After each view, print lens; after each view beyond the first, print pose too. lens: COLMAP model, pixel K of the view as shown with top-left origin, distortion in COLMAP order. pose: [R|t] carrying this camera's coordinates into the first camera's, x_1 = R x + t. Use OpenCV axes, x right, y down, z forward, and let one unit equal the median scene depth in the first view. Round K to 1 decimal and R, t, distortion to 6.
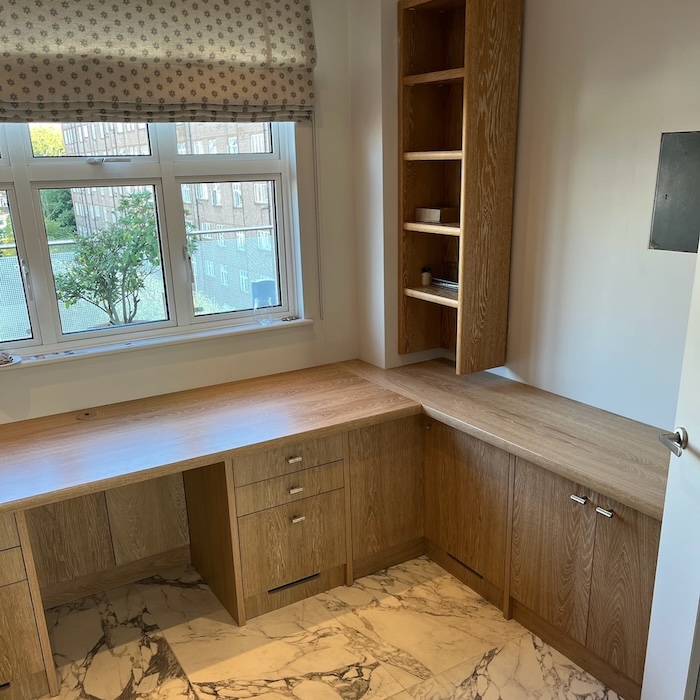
lens RADIAL K [[714.8, 0, 348.9], [0, 714.8, 402.9], [0, 0, 1]] dist [0.086352, -0.125476]
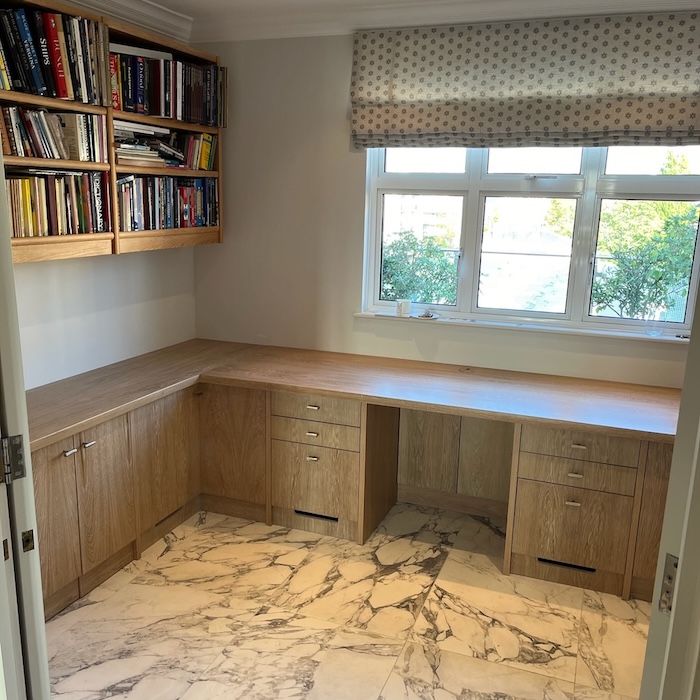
lens RADIAL K [[717.8, 0, 336.1], [0, 717.8, 365.7], [0, 0, 1]] dist [0.024103, -0.015157]
pose [[0.604822, 0.227573, -0.763152, 0.476767], [-0.291183, 0.955139, 0.054052, 0.009439], [0.741218, 0.189525, 0.643954, 0.005330]]
